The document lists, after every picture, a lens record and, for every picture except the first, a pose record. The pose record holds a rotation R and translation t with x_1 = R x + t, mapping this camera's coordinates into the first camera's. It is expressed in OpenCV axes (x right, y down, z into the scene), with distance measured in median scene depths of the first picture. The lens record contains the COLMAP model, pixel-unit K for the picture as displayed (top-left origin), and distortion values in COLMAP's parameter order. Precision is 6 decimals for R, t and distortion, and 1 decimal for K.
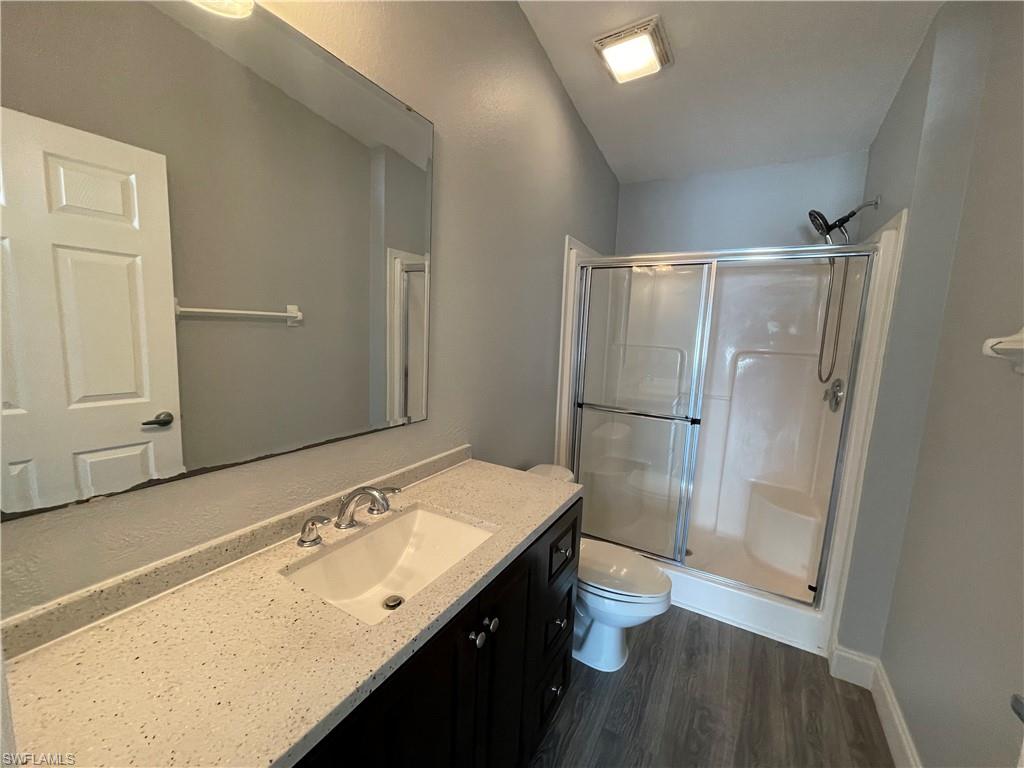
lens RADIAL K [[410.3, 0, 511.9], [0, 410.3, 385.8], [0, 0, 1]] dist [-0.003580, 0.000918]
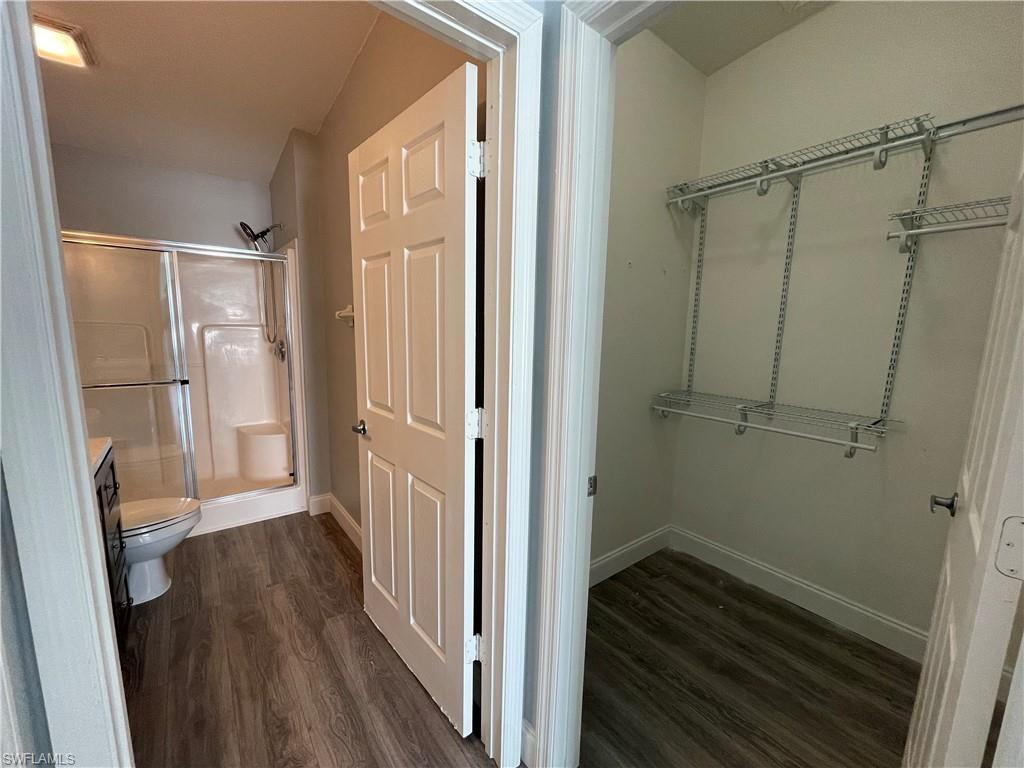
lens RADIAL K [[410.3, 0, 506.6], [0, 410.3, 388.3], [0, 0, 1]] dist [-0.003580, 0.000918]
pose [[0.378684, -0.168536, 0.910052, -0.325813], [0.118083, 0.984043, 0.133103, 0.059391], [-0.917962, 0.057058, 0.392543, -0.387504]]
